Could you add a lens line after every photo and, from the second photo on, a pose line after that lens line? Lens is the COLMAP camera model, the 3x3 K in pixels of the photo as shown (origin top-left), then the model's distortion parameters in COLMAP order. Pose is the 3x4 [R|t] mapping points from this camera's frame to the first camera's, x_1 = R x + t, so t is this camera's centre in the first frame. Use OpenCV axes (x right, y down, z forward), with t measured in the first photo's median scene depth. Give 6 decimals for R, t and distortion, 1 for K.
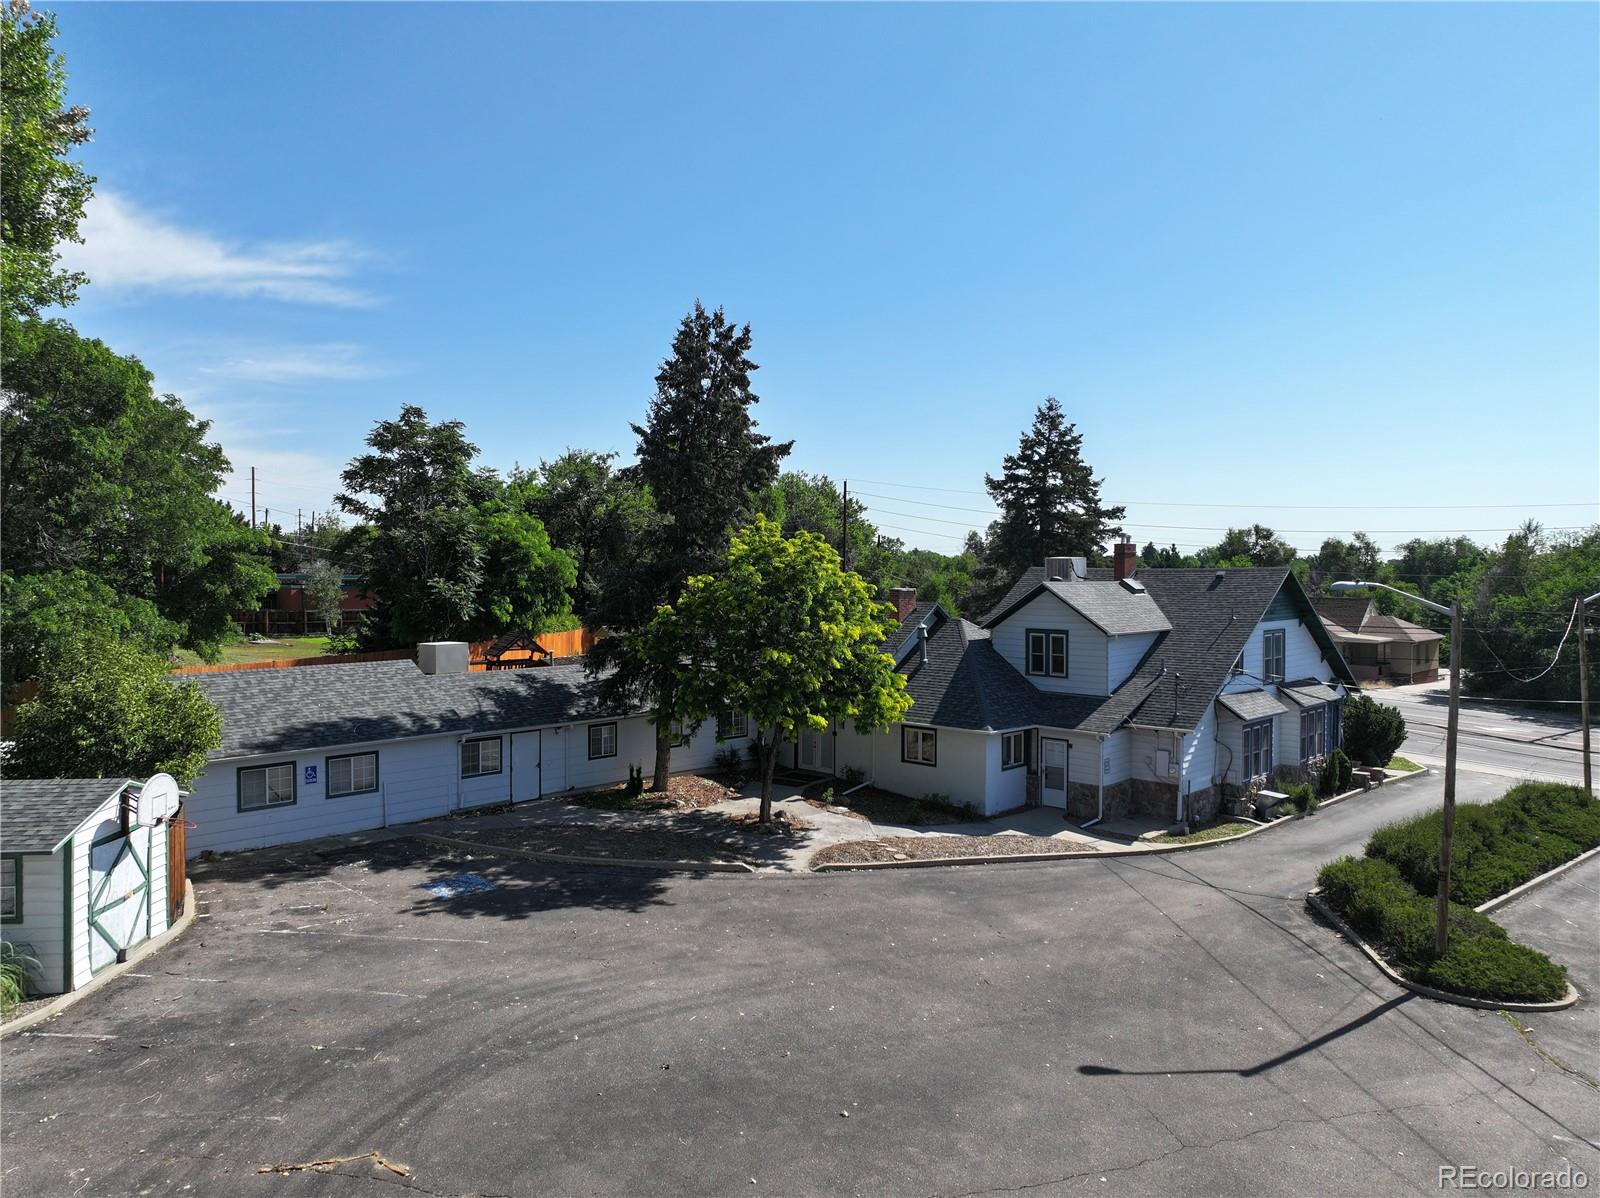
lens RADIAL K [[1124.7, 0, 804.4], [0, 1124.7, 588.6], [0, 0, 1]] dist [0.002168, -0.003726]
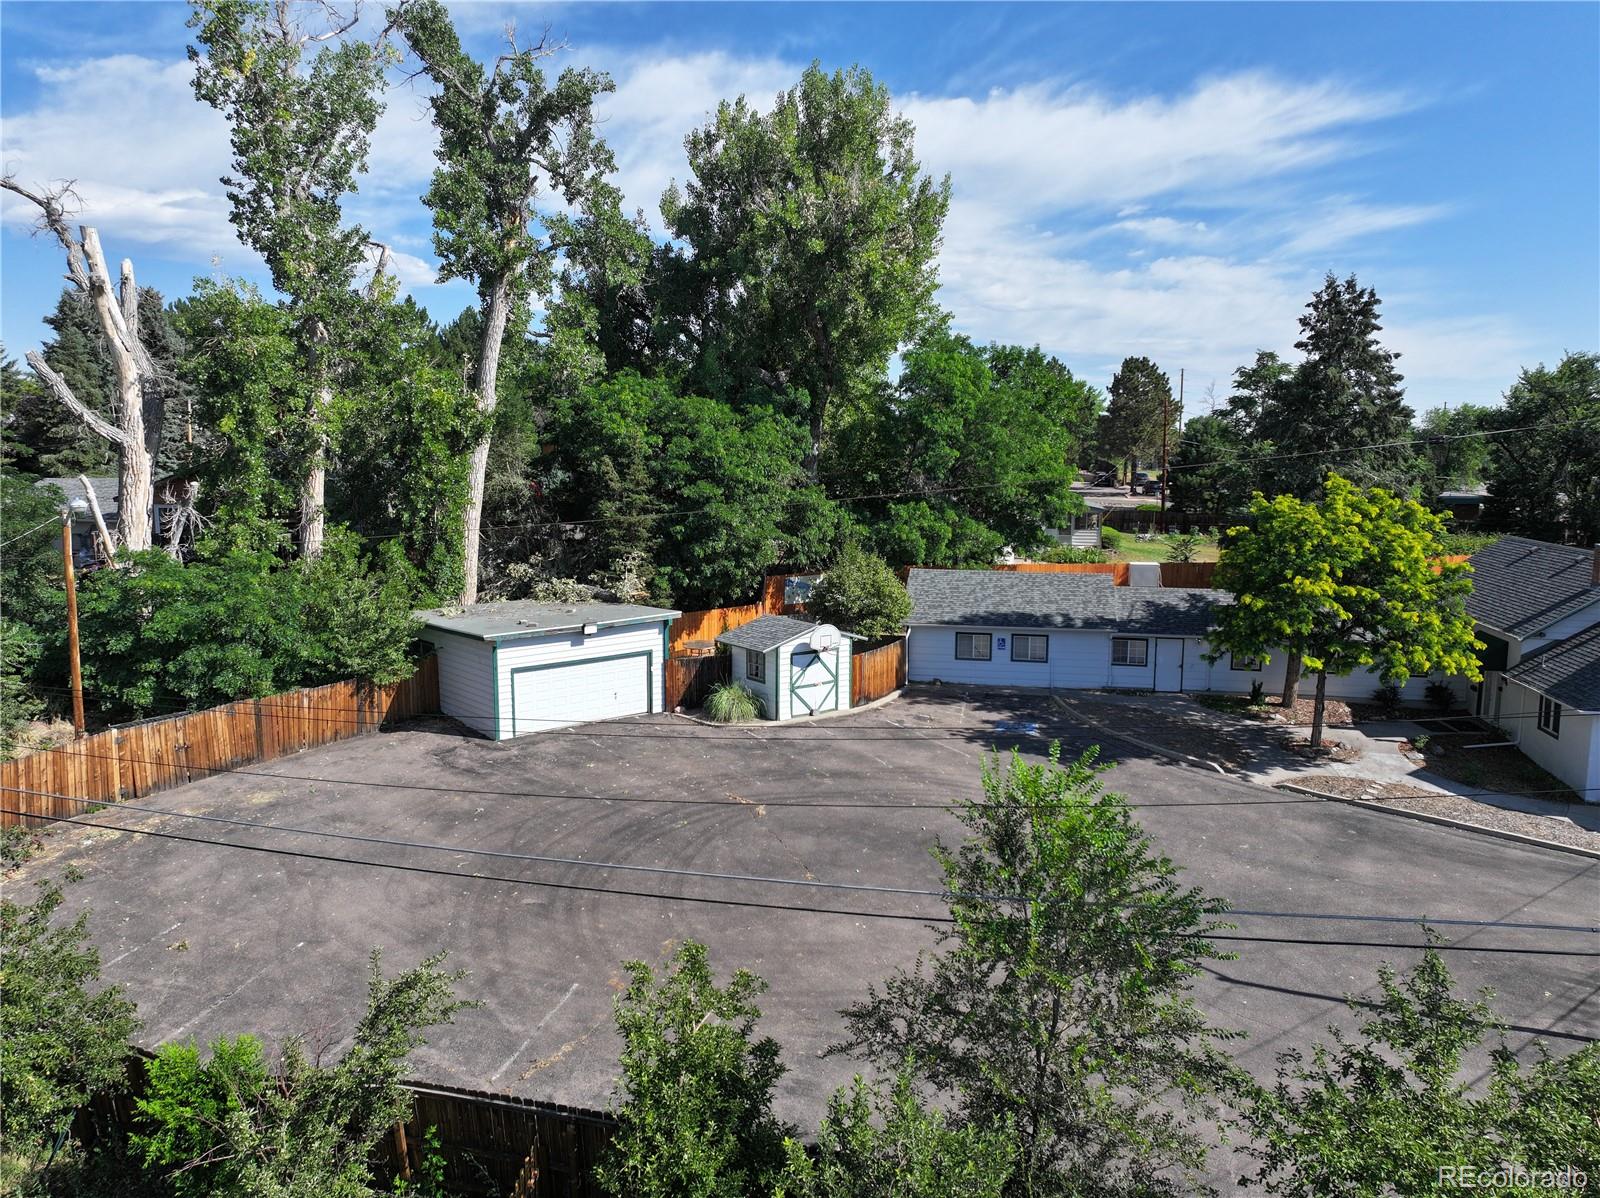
lens RADIAL K [[1122.0, 0, 807.0], [0, 1122.0, 595.4], [0, 0, 1]] dist [-0.003787, 0.019313]
pose [[0.528921, 0.110611, -0.841432, 0.399847], [-0.017253, 0.992667, 0.119646, -0.044540], [0.848496, -0.048766, 0.526950, -0.013987]]
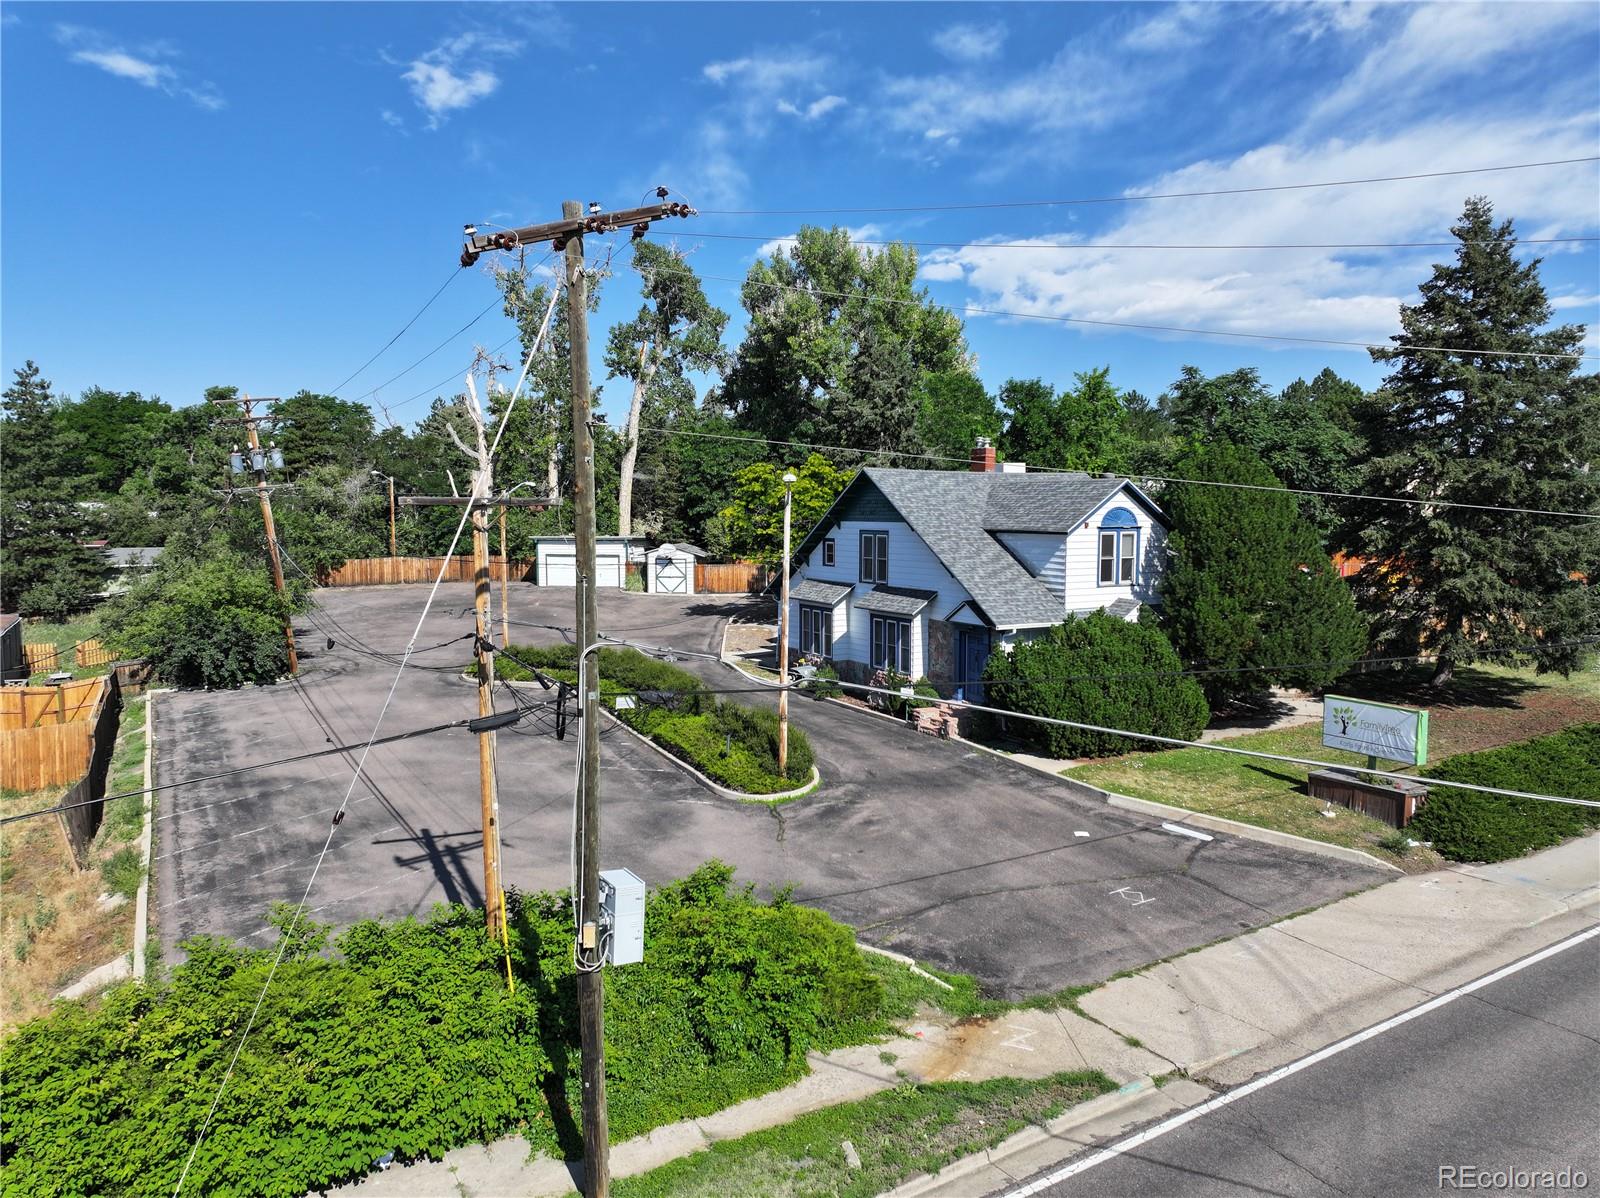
lens RADIAL K [[1122.0, 0, 807.0], [0, 1122.0, 595.4], [0, 0, 1]] dist [-0.003787, 0.019313]
pose [[-0.275790, 0.071413, -0.958562, 1.094207], [-0.020224, 0.996584, 0.080065, 0.012690], [0.961005, 0.041467, -0.273403, 0.953307]]
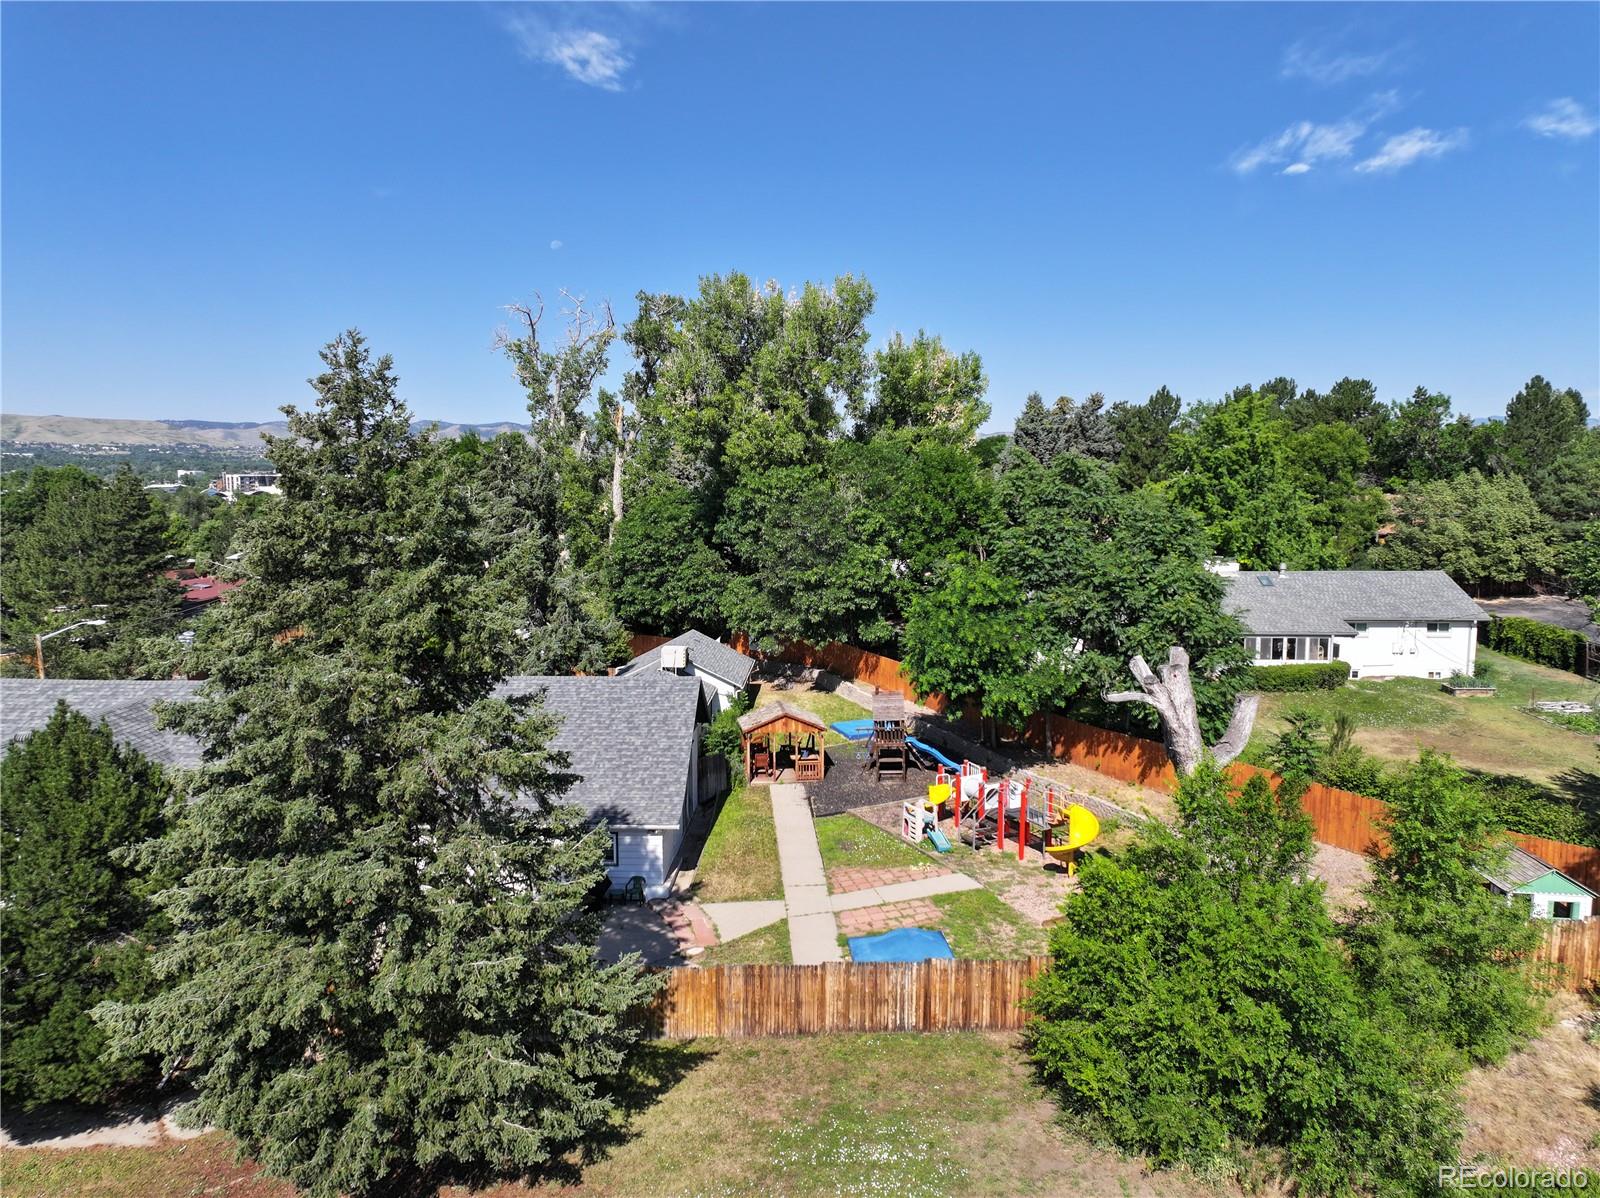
lens RADIAL K [[1122.0, 0, 807.0], [0, 1122.0, 595.4], [0, 0, 1]] dist [-0.003787, 0.019313]
pose [[-0.742136, 0.069434, -0.666643, 0.412553], [-0.011841, 0.993106, 0.116620, -0.148125], [0.670145, 0.094442, -0.736198, 1.599470]]
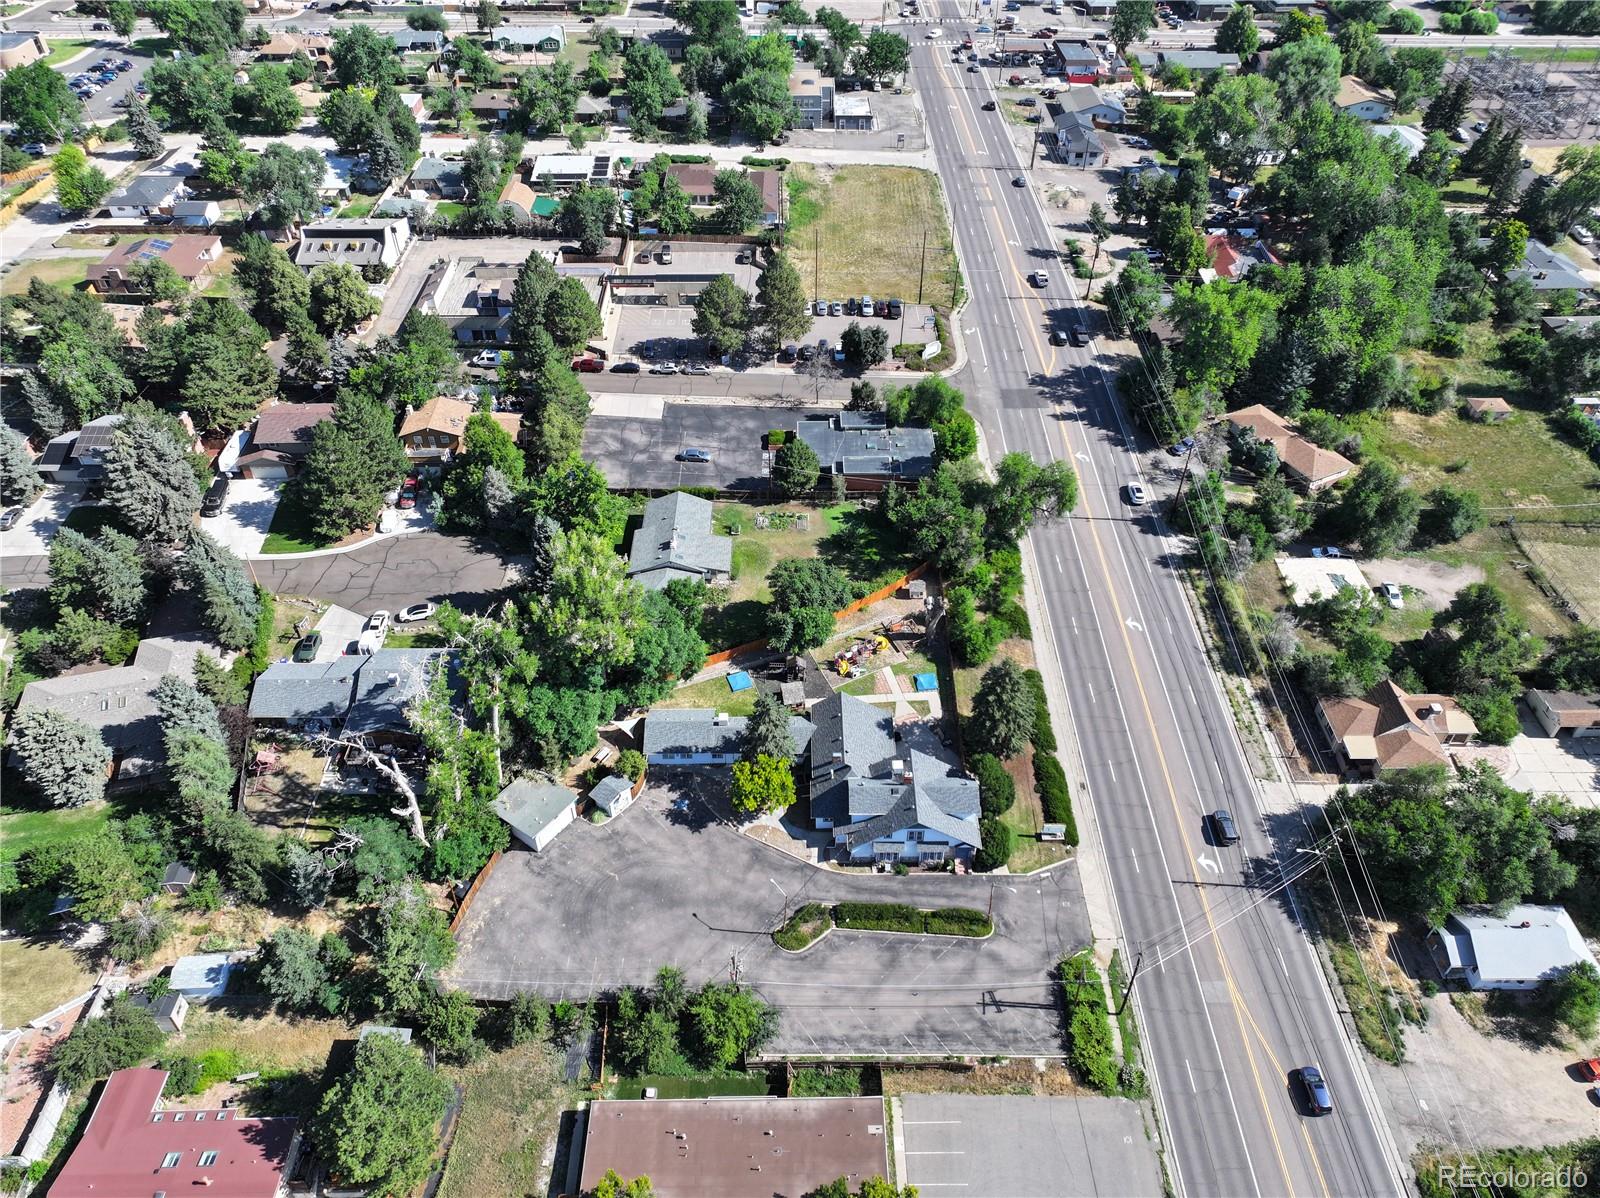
lens RADIAL K [[1122.0, 0, 807.0], [0, 1122.0, 595.4], [0, 0, 1]] dist [-0.003787, 0.019313]
pose [[0.699320, 0.477562, -0.531871, 1.219998], [-0.016823, 0.754864, 0.655666, -1.971574], [0.714611, -0.449572, 0.535925, -0.477526]]
